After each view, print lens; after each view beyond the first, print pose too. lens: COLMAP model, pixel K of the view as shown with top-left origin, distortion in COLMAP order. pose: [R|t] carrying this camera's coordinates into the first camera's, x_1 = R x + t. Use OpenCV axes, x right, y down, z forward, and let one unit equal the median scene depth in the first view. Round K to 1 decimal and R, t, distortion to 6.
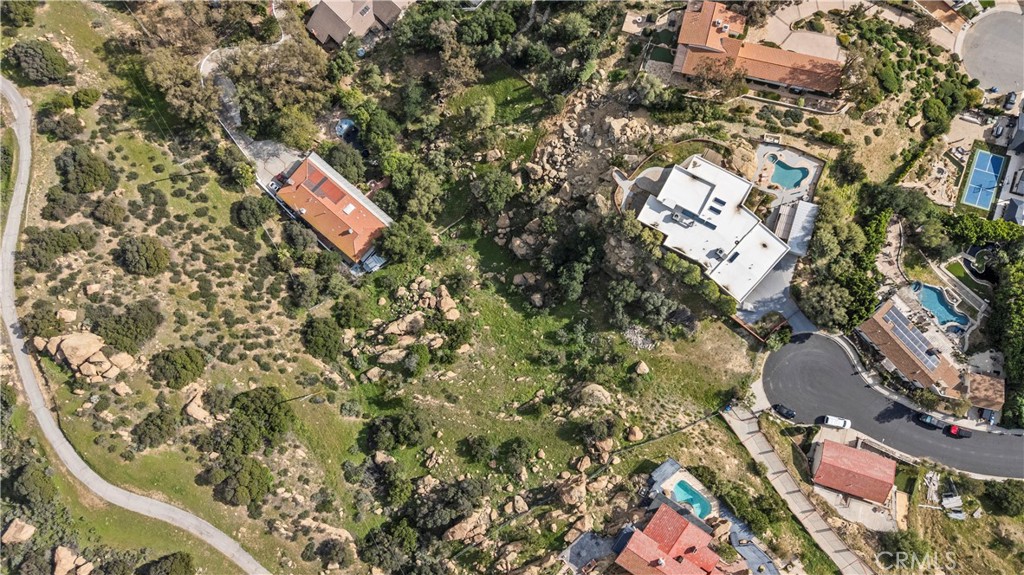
lens RADIAL K [[741.0, 0, 512.0], [0, 741.0, 287.5], [0, 0, 1]] dist [0.086430, -0.103724]
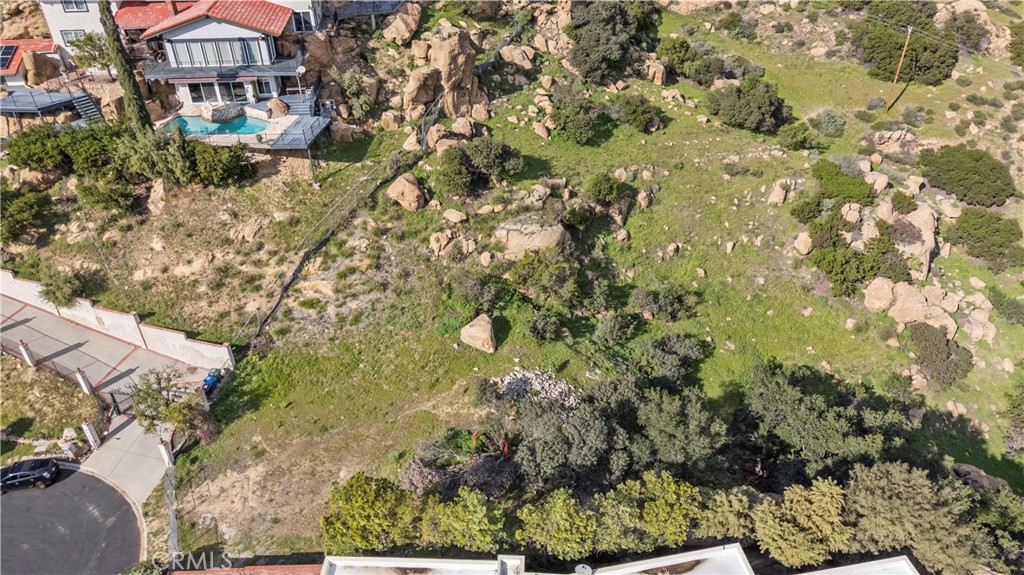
lens RADIAL K [[741.0, 0, 512.0], [0, 741.0, 287.5], [0, 0, 1]] dist [0.086430, -0.103724]
pose [[-0.775082, 0.424538, -0.467991, 0.318092], [-0.625838, -0.413782, 0.661144, -0.128839], [0.087034, 0.805327, 0.586407, 0.761670]]
